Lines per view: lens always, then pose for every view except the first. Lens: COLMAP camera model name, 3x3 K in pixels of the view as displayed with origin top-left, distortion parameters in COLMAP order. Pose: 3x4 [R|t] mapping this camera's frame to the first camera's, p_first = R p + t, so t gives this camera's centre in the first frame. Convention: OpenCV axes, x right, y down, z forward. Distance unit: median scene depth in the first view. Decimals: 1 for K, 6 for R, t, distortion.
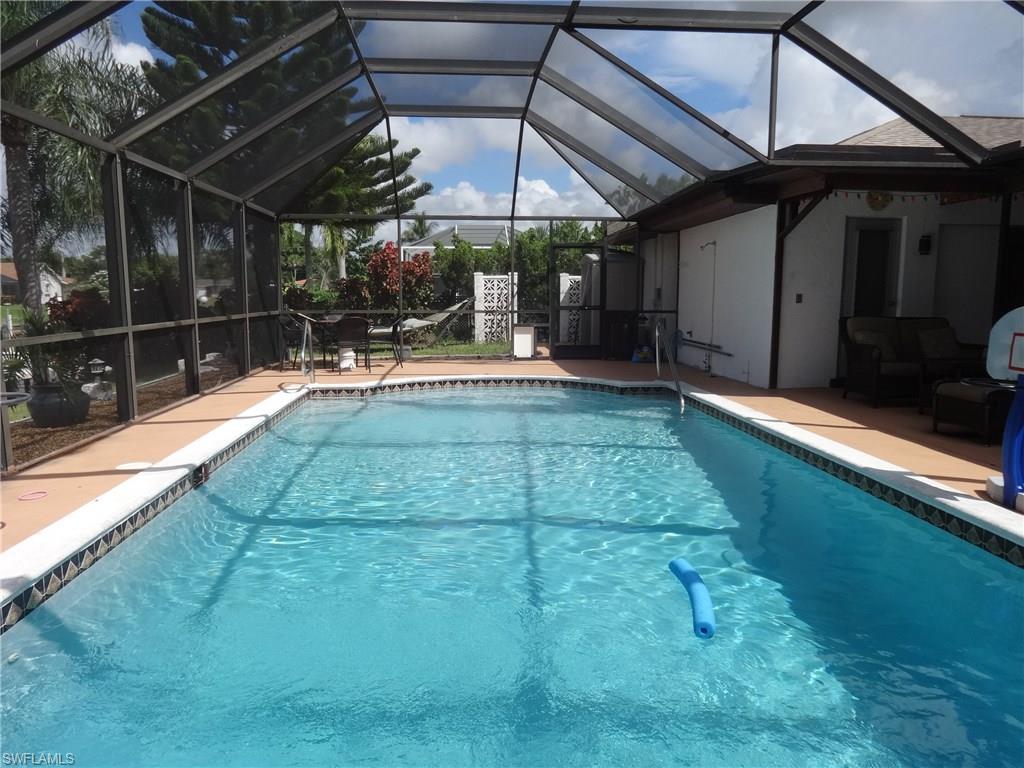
lens RADIAL K [[774.3, 0, 517.6], [0, 774.3, 388.4], [0, 0, 1]] dist [-0.007148, 0.003206]
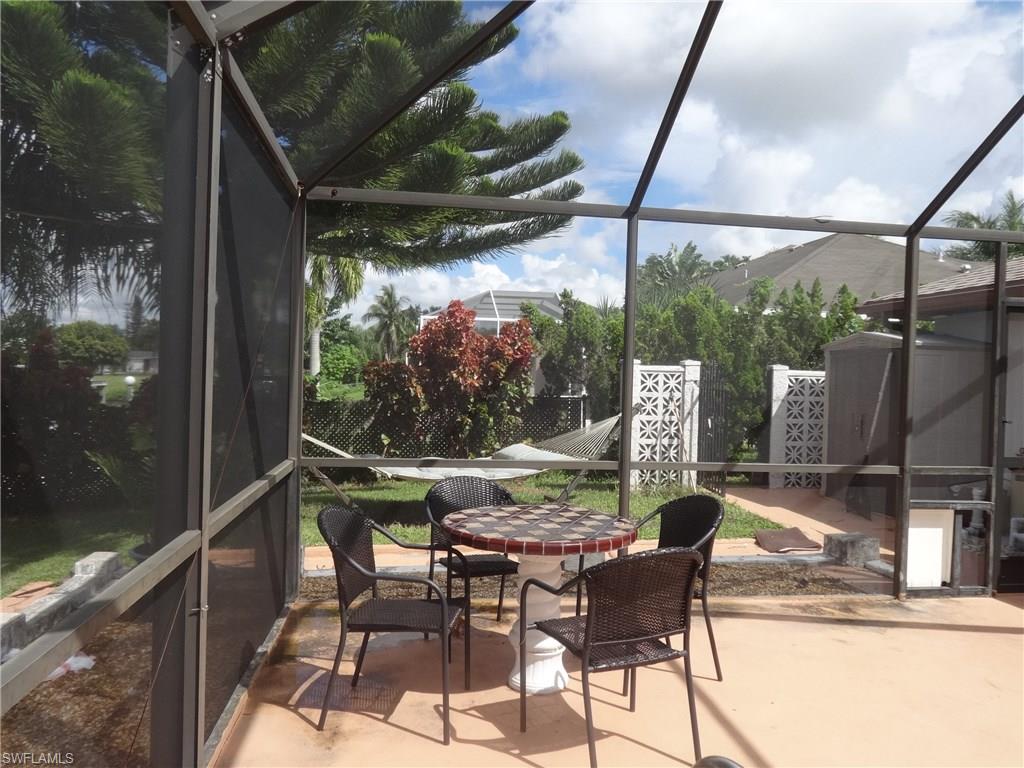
lens RADIAL K [[774.3, 0, 517.6], [0, 774.3, 388.4], [0, 0, 1]] dist [-0.007148, 0.003206]
pose [[0.997375, 0.026528, 0.067379, -0.162676], [-0.019382, 0.994329, -0.104569, -0.068854], [-0.069771, 0.102988, 0.992233, 0.454566]]
